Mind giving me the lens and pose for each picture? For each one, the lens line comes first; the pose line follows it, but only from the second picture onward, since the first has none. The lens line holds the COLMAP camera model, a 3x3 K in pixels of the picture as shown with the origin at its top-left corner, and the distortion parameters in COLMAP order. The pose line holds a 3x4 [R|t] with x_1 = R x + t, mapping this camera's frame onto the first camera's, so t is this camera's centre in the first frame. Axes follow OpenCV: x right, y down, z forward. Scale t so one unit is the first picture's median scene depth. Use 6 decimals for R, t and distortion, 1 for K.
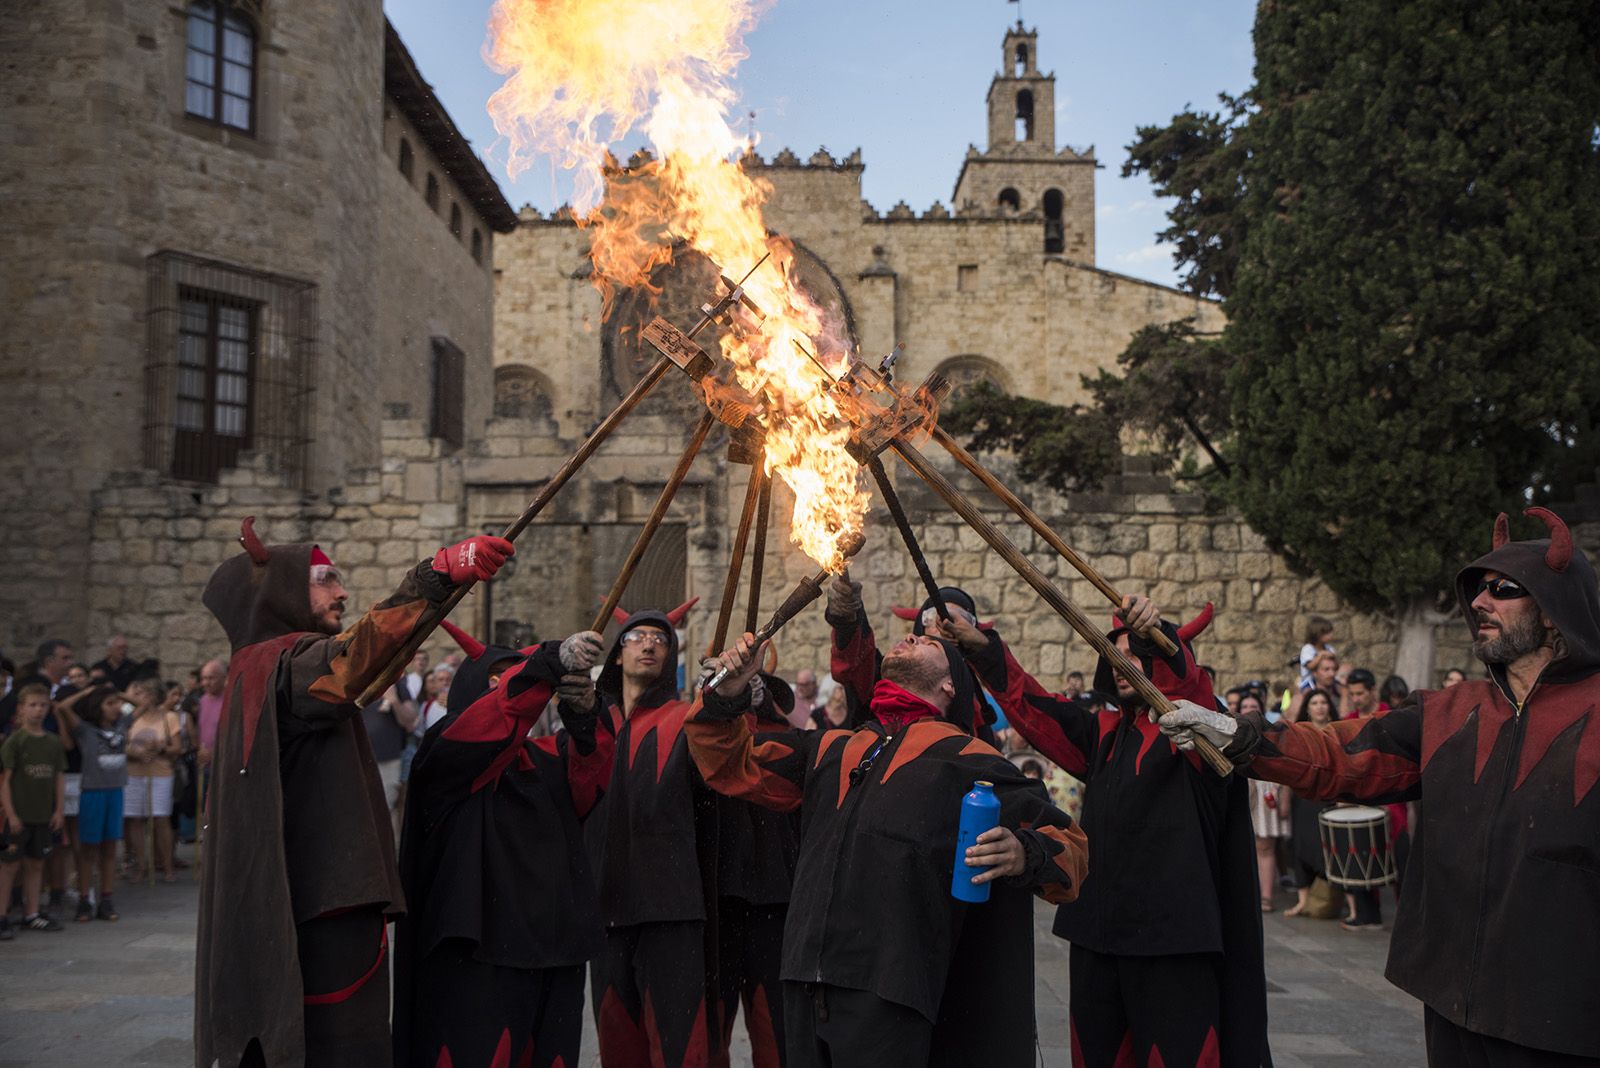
lens RADIAL K [[1433.2, 0, 778.6], [0, 1433.2, 558.7], [0, 0, 1]] dist [-0.082770, 0.149090]
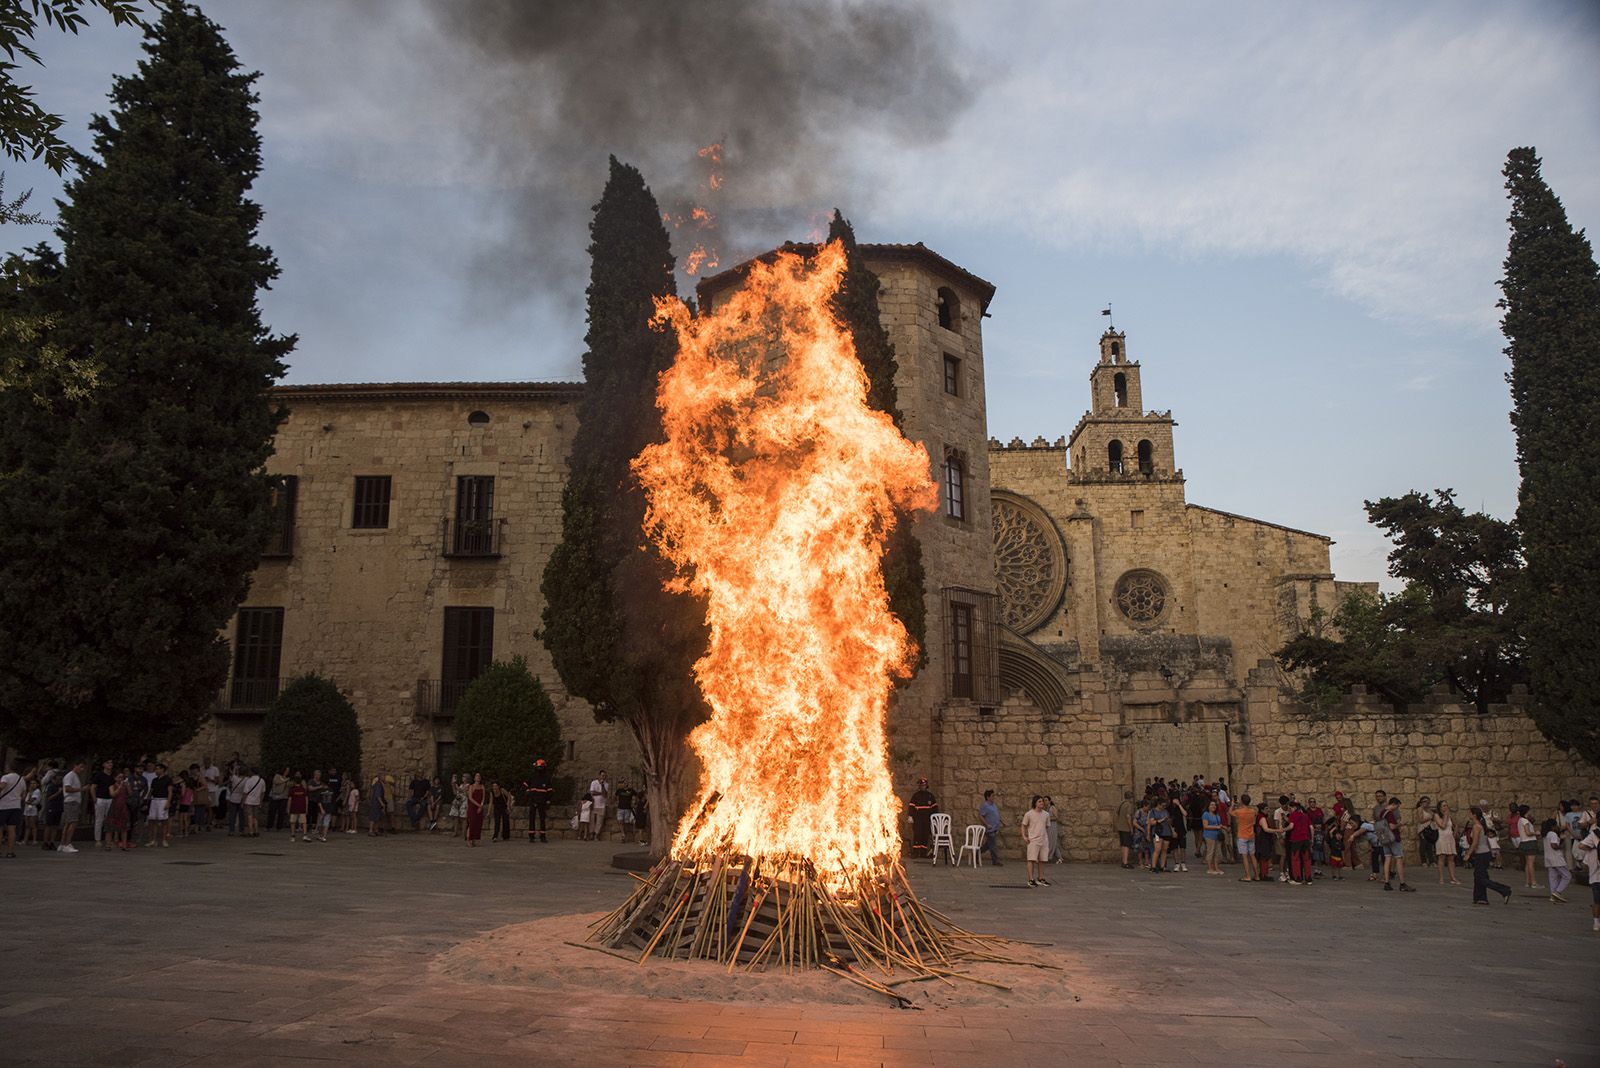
lens RADIAL K [[1080.5, 0, 783.7], [0, 1080.5, 530.1], [0, 0, 1]] dist [-0.140972, 0.100986]
pose [[0.997545, -0.010870, -0.069183, -0.595313], [0.001214, 0.990417, -0.138104, -0.089078], [0.070021, 0.137681, 0.987998, -0.580976]]
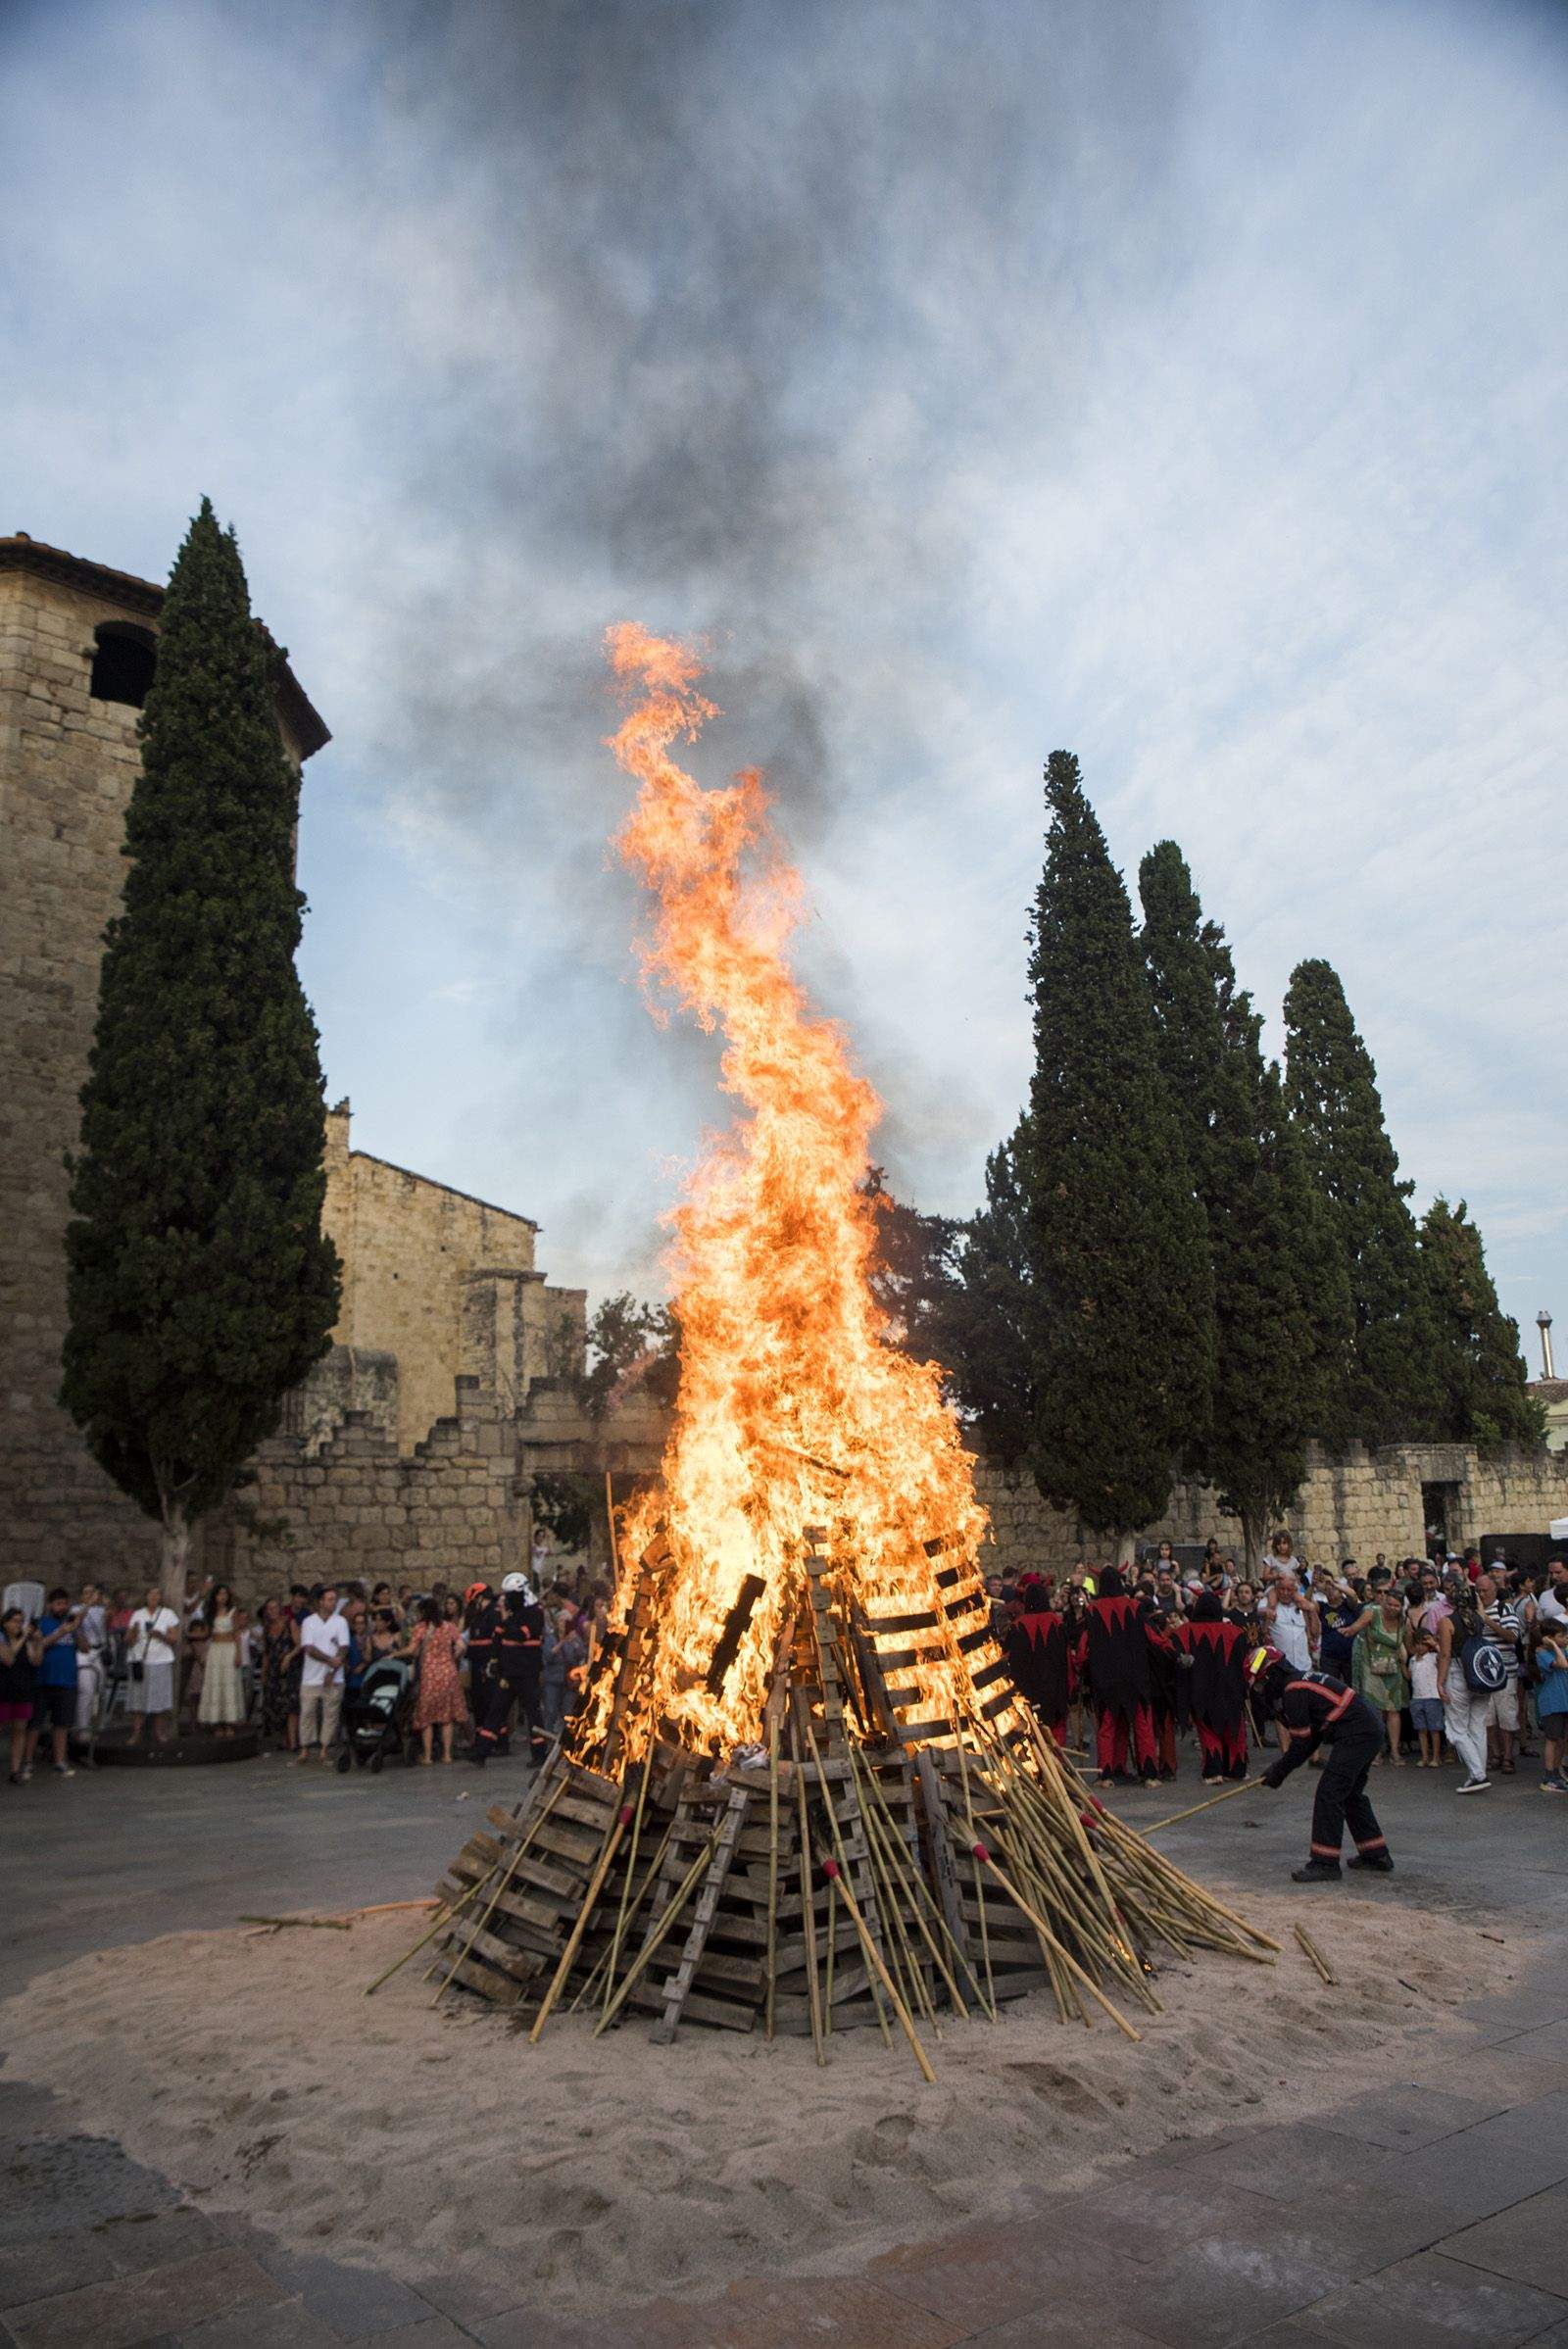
lens RADIAL K [[1586.3, 0, 776.3], [0, 1586.3, 1200.1], [0, 0, 1]] dist [-0.140972, 0.100986]
pose [[0.785079, 0.103902, 0.610619, -0.918102], [-0.020160, 0.989594, -0.142468, -0.069824], [-0.619068, 0.099538, 0.779004, -0.261477]]
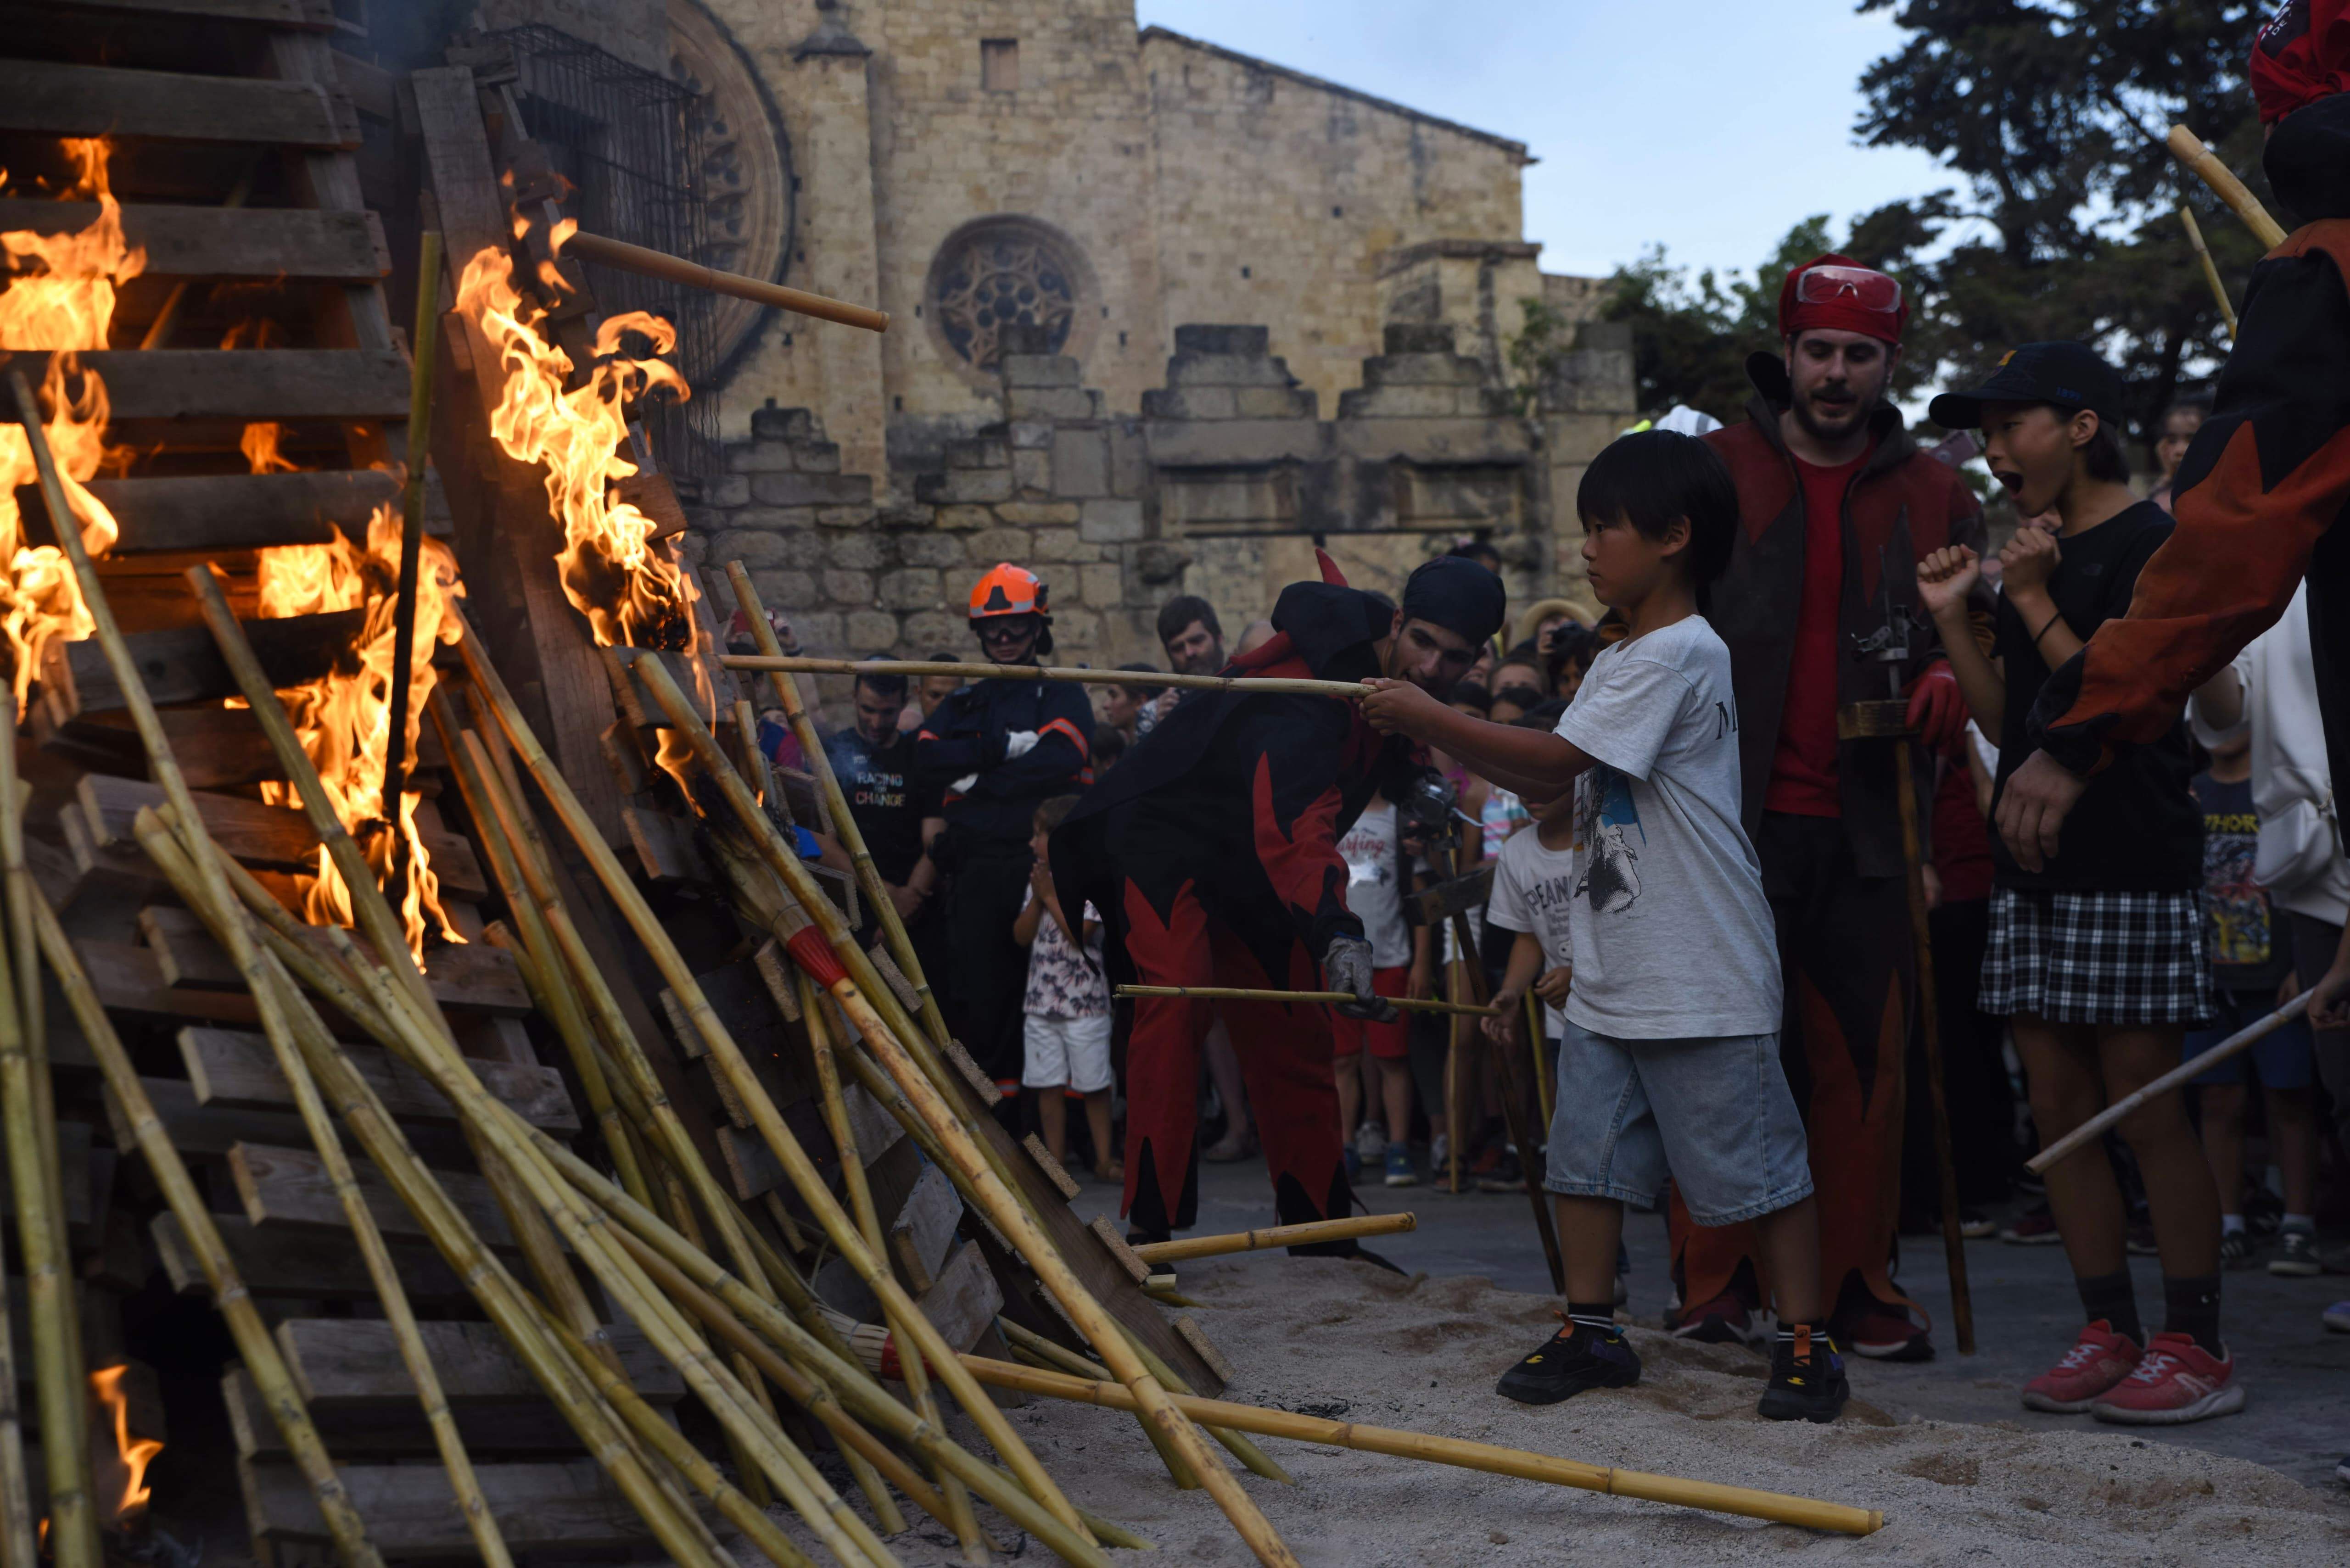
lens RADIAL K [[2970.0, 0, 1175.0], [0, 2970.0, 784.0], [0, 0, 1]] dist [0.034919, 0.143989]
pose [[0.941786, -0.041678, 0.333619, -0.619792], [0.023734, 0.998053, 0.057683, 0.007833], [-0.335374, -0.046407, 0.940941, -0.158412]]
